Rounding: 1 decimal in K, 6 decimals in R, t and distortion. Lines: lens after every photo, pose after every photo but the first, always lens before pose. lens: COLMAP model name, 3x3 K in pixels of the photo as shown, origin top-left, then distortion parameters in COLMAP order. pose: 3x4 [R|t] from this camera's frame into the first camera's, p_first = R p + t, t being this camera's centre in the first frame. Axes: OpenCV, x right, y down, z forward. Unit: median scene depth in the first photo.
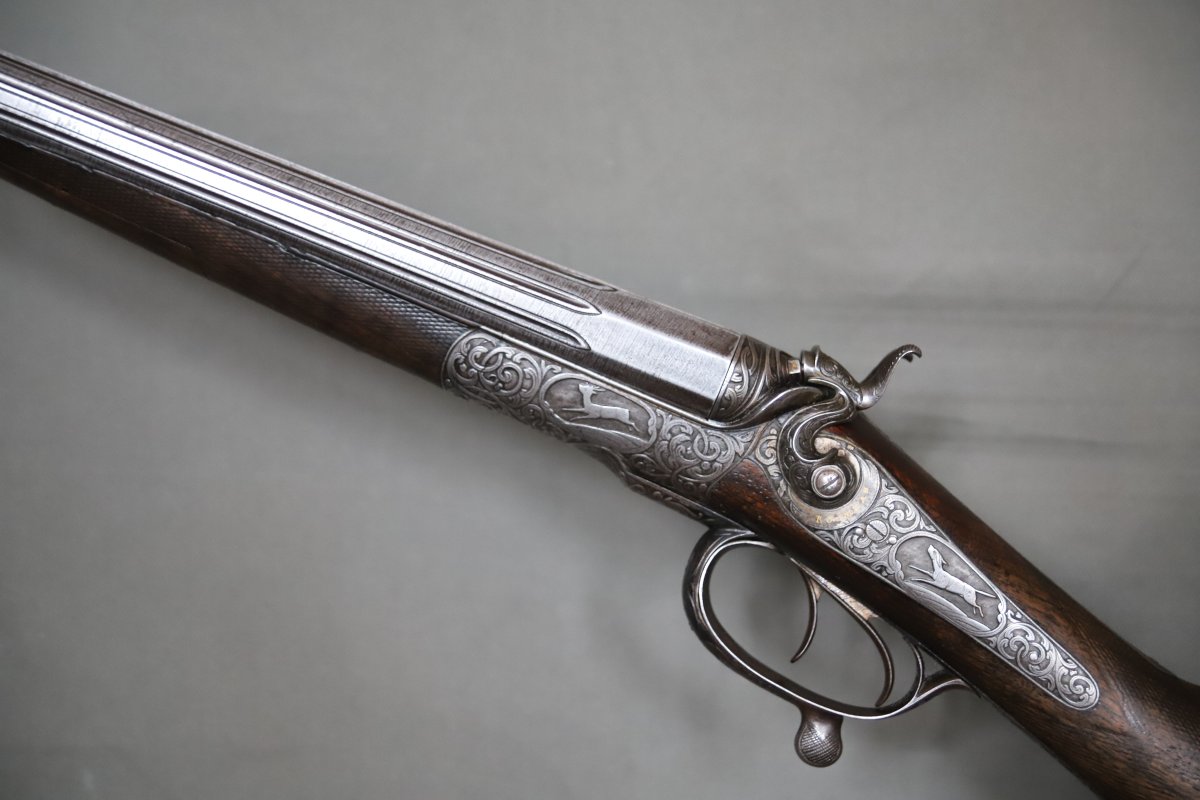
lens RADIAL K [[2505.2, 0, 597.8], [0, 2505.2, 392.5], [0, 0, 1]] dist [0.255845, 0.000000]
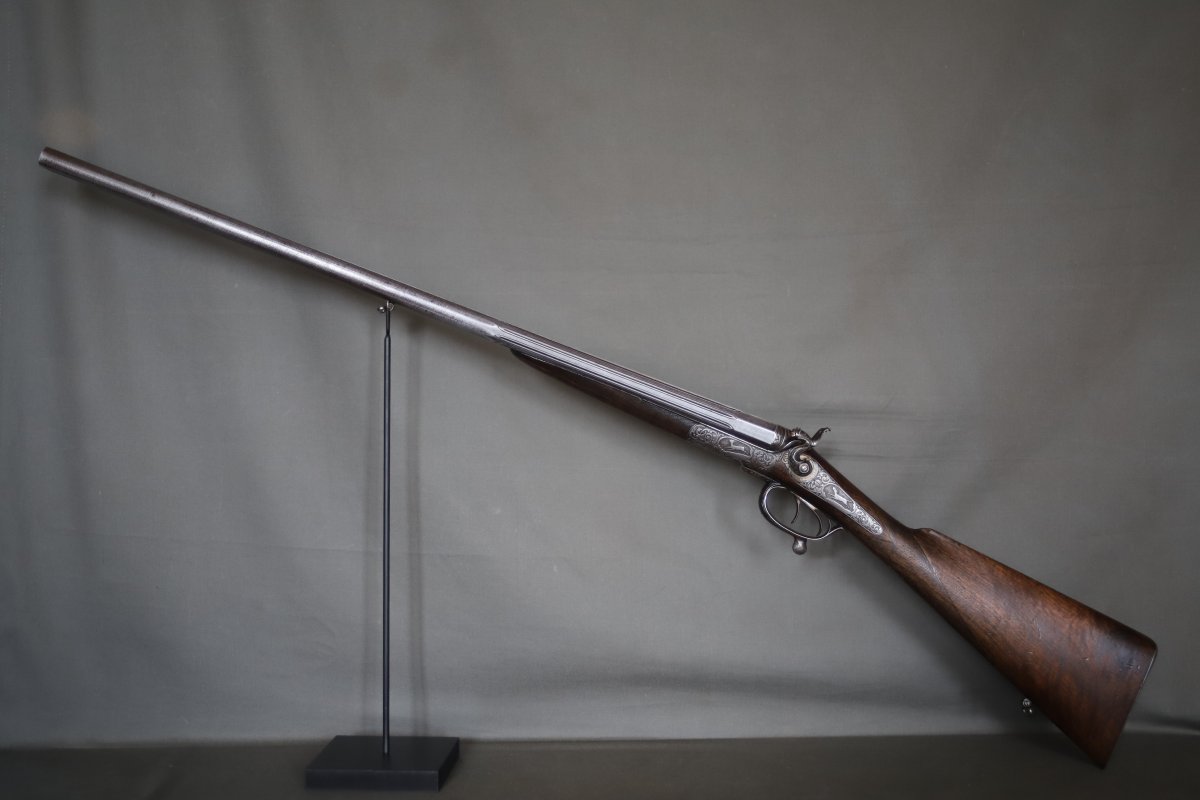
lens RADIAL K [[1673.2, 0, 607.0], [0, 1673.2, 405.4], [0, 0, 1]] dist [0.025895, 0.000000]
pose [[0.999231, -0.003269, 0.039076, -0.257244], [0.003739, 0.999921, -0.011965, -0.023018], [-0.039034, 0.012102, 0.999165, -1.223119]]
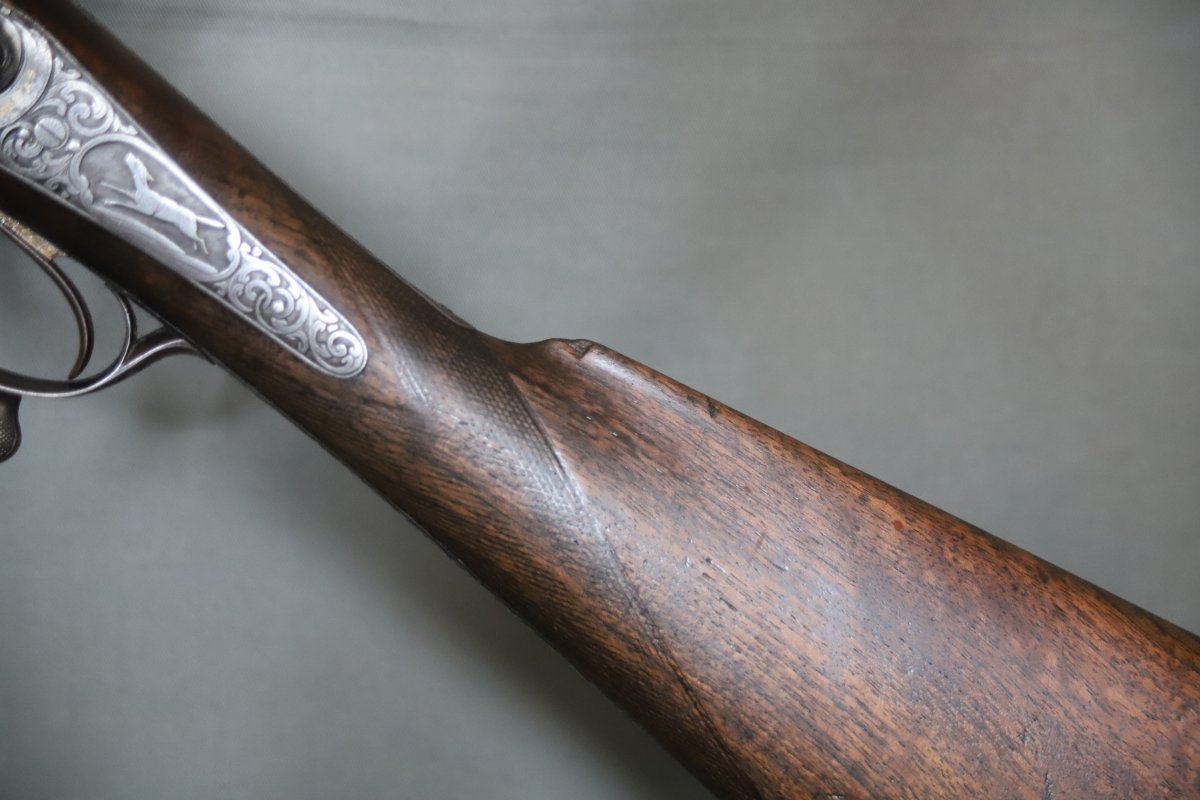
lens RADIAL K [[2613.5, 0, 601.2], [0, 2613.5, 401.8], [0, 0, 1]] dist [0.278703, 0.000000]
pose [[0.983616, -0.019511, 0.179219, 0.127394], [-0.006464, 0.989670, 0.143215, 0.022365], [-0.180162, -0.142027, 0.973329, 0.243566]]
